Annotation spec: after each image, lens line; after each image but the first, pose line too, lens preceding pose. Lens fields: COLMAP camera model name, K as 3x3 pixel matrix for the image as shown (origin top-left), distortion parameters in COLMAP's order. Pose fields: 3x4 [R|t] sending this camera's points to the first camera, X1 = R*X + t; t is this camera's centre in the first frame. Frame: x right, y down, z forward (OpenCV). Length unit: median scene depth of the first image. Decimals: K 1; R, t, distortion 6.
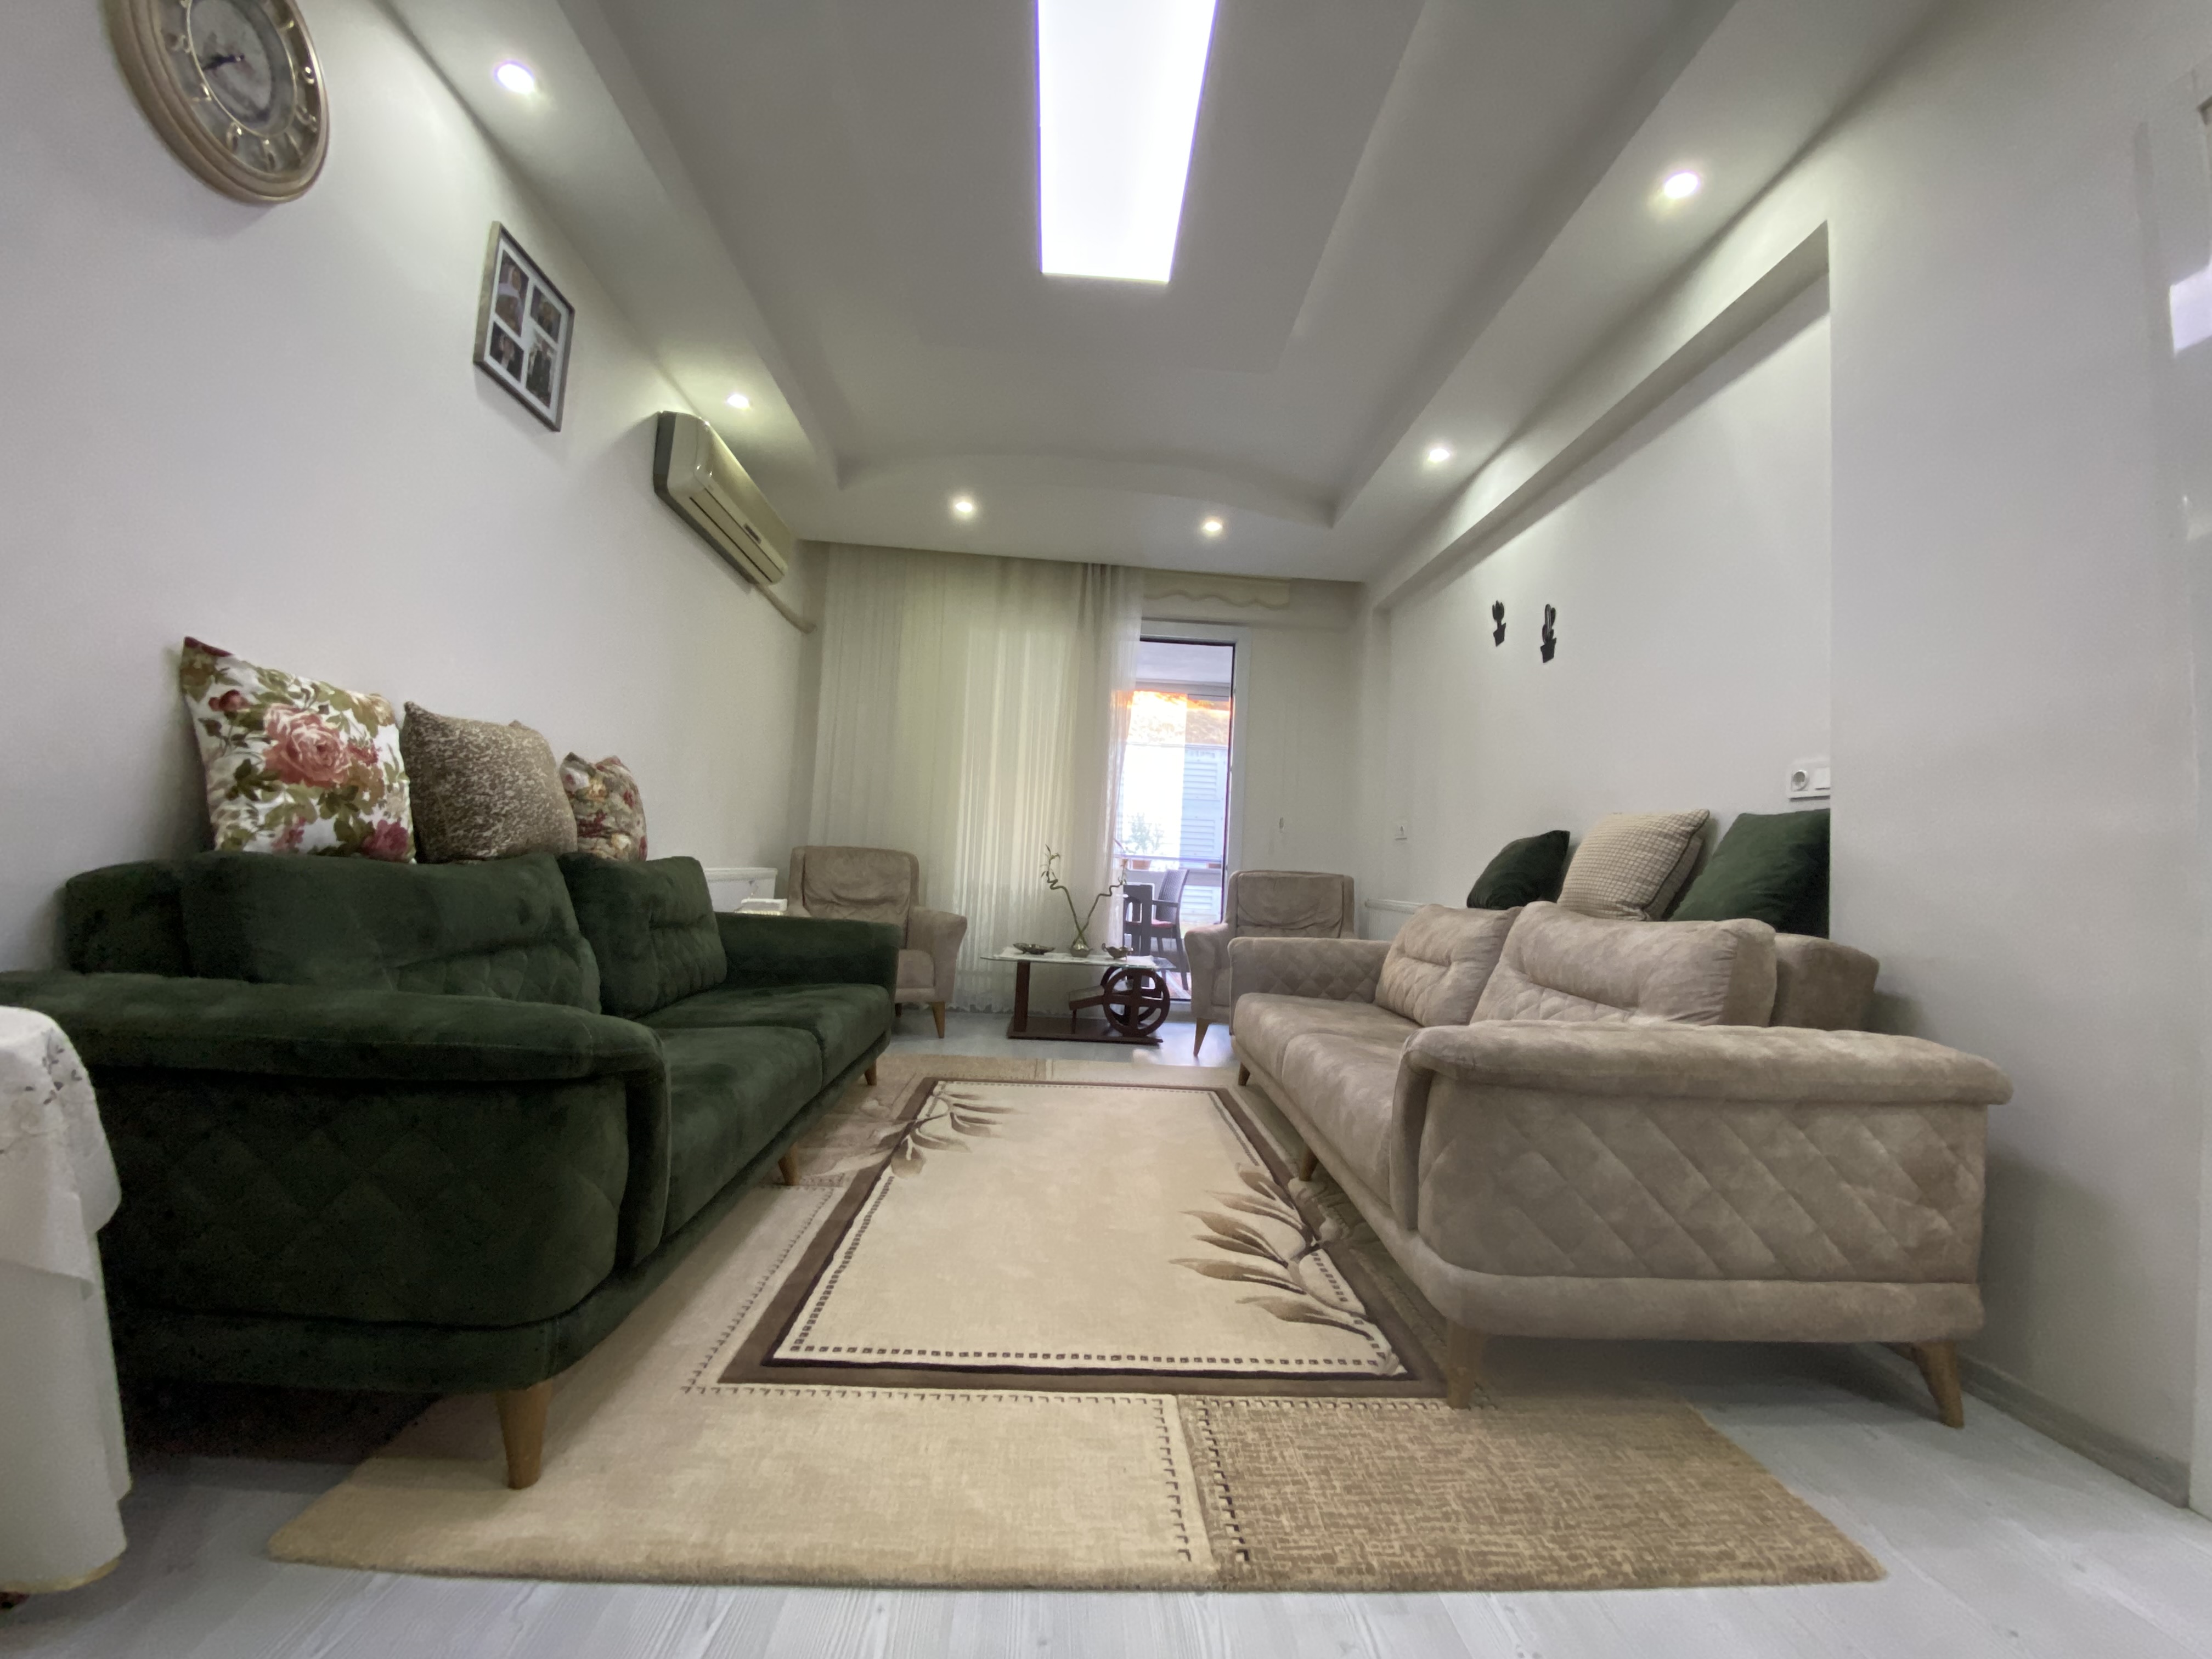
lens RADIAL K [[897.2, 0, 1104.7], [0, 897.2, 818.3], [0, 0, 1]] dist [-0.000476, -0.000098]
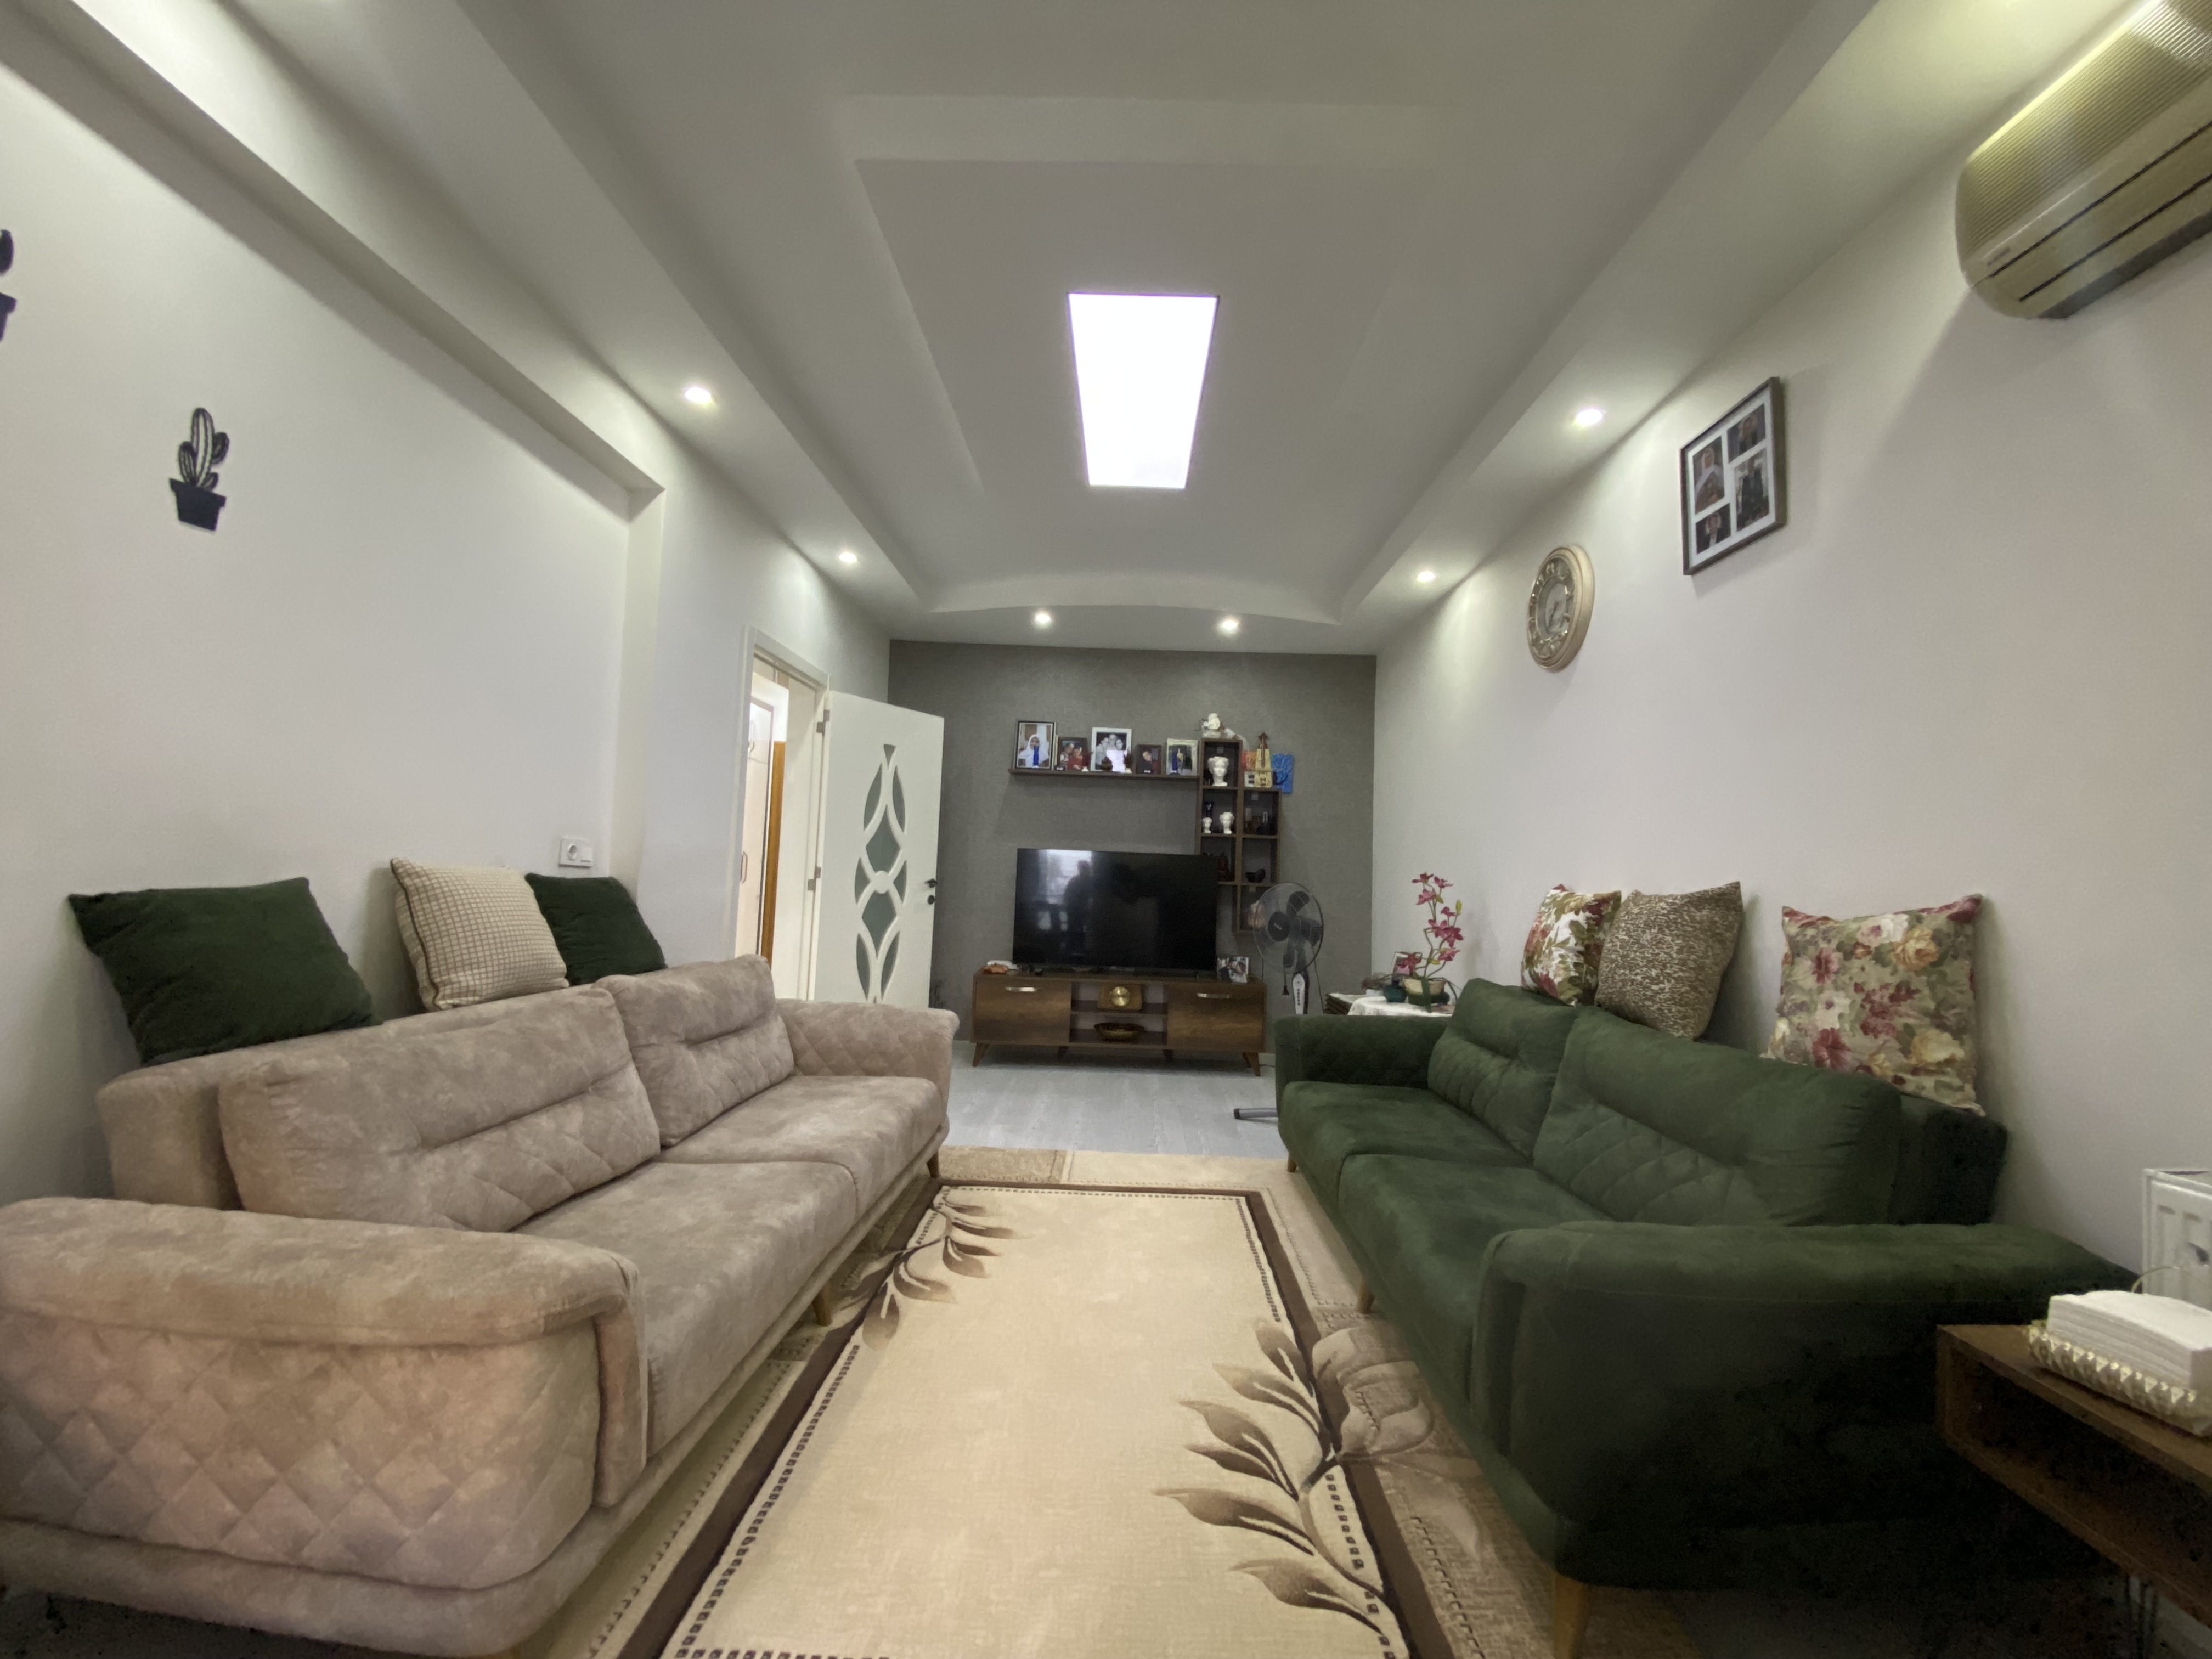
lens RADIAL K [[897.2, 0, 1110.1], [0, 897.2, 829.4], [0, 0, 1]] dist [-0.000476, -0.000098]
pose [[-0.994086, -0.083862, 0.068997, -0.079142], [-0.091139, 0.989729, -0.110140, -0.001897], [-0.059052, -0.115776, -0.991518, 2.033985]]
